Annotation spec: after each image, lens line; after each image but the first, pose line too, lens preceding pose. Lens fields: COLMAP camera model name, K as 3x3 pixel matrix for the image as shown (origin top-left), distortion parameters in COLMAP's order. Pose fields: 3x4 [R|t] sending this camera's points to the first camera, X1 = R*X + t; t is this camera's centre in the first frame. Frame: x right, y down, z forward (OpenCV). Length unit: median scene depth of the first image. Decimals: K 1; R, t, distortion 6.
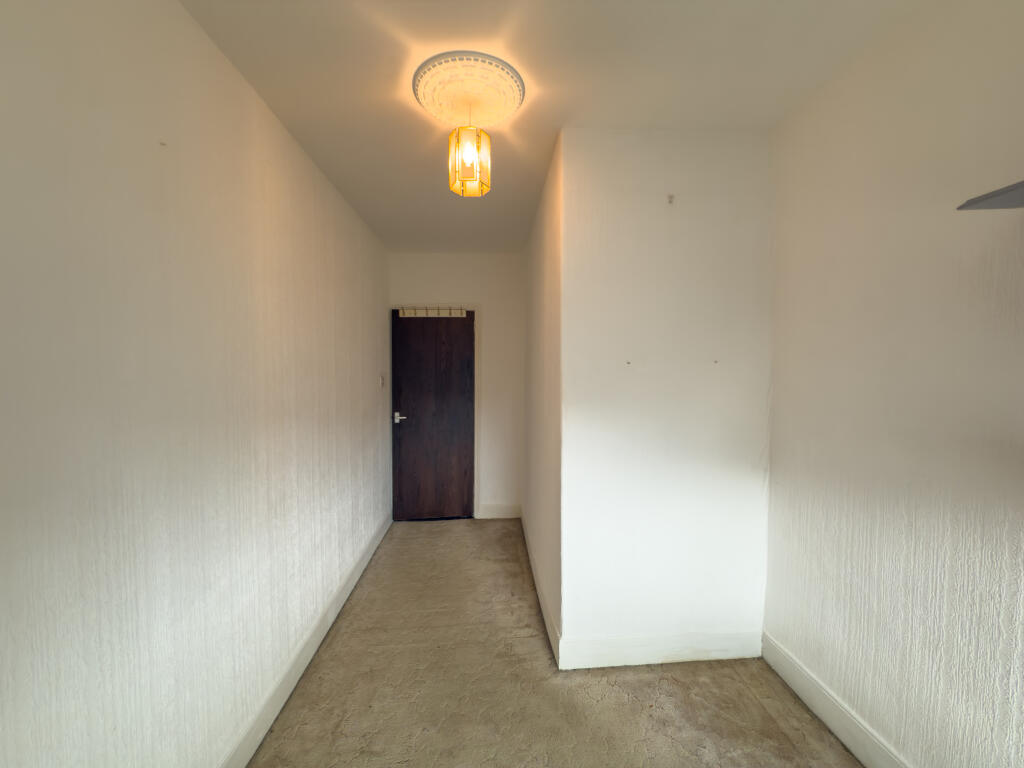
lens RADIAL K [[411.7, 0, 512.0], [0, 411.7, 384.0], [0, 0, 1]] dist [-0.001819, 0.000206]
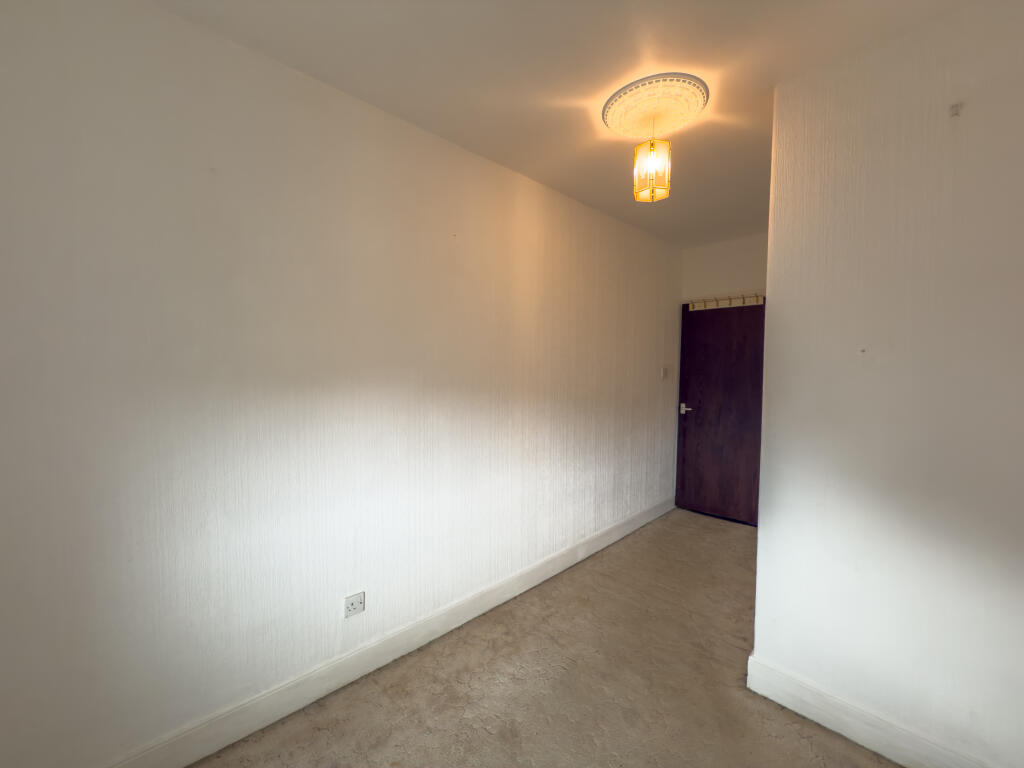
lens RADIAL K [[411.7, 0, 512.0], [0, 411.7, 384.0], [0, 0, 1]] dist [-0.001819, 0.000206]
pose [[0.647449, 0.044559, -0.760805, 0.287815], [-0.036072, 0.998962, 0.027810, 0.008141], [0.761255, 0.009439, 0.648384, 0.000850]]
